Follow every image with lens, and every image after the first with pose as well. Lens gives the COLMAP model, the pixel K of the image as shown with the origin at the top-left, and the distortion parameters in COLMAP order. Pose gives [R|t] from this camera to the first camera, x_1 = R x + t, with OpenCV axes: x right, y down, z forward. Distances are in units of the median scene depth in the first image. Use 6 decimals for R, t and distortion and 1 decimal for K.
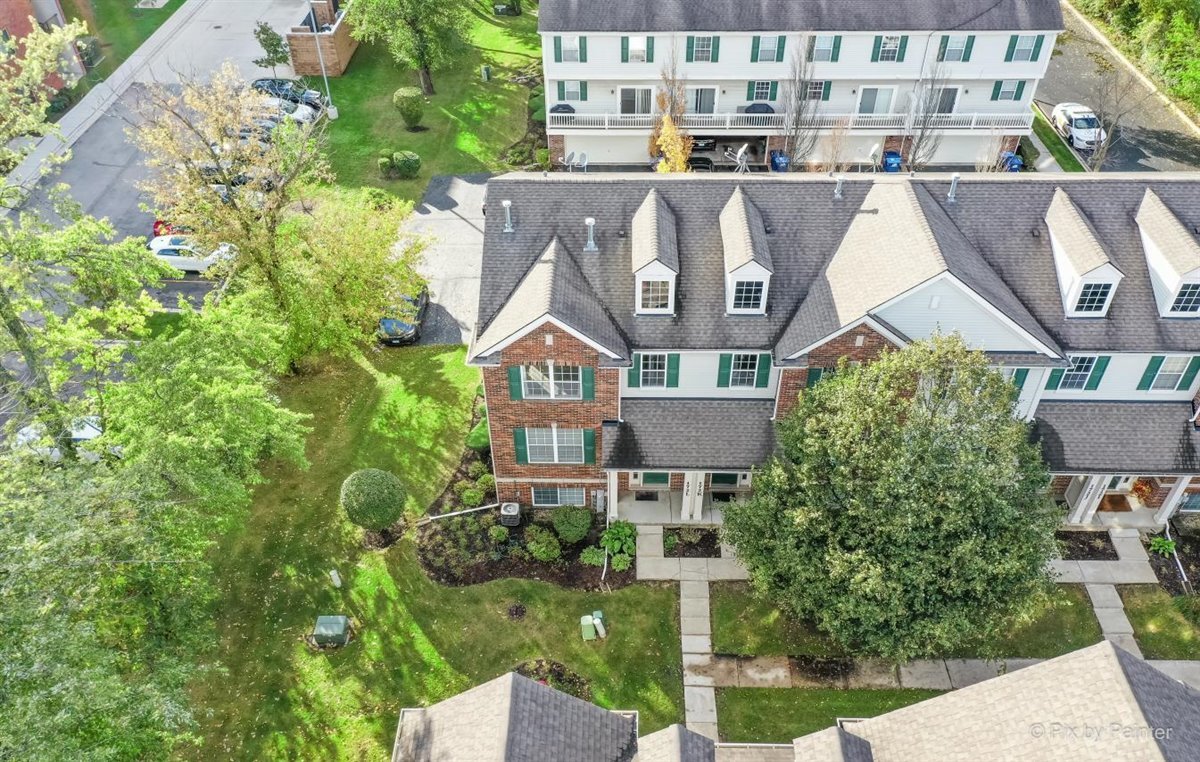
lens RADIAL K [[909.7, 0, 589.8], [0, 909.7, 375.6], [0, 0, 1]] dist [0.027933, -0.007718]
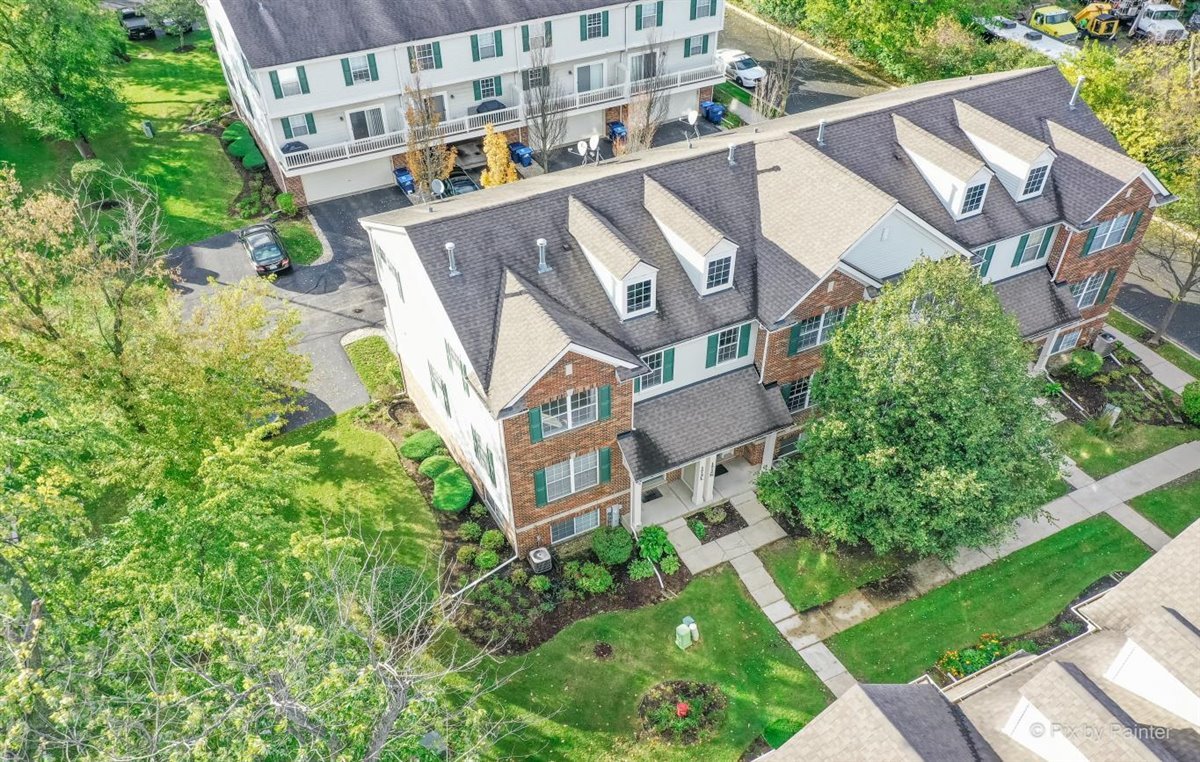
lens RADIAL K [[909.7, 0, 594.9], [0, 909.7, 385.6], [0, 0, 1]] dist [0.027933, -0.007718]
pose [[0.898627, -0.295455, 0.324308, -0.287724], [0.292072, 0.954495, 0.060273, -0.062405], [-0.327359, 0.040558, 0.944029, 0.074293]]
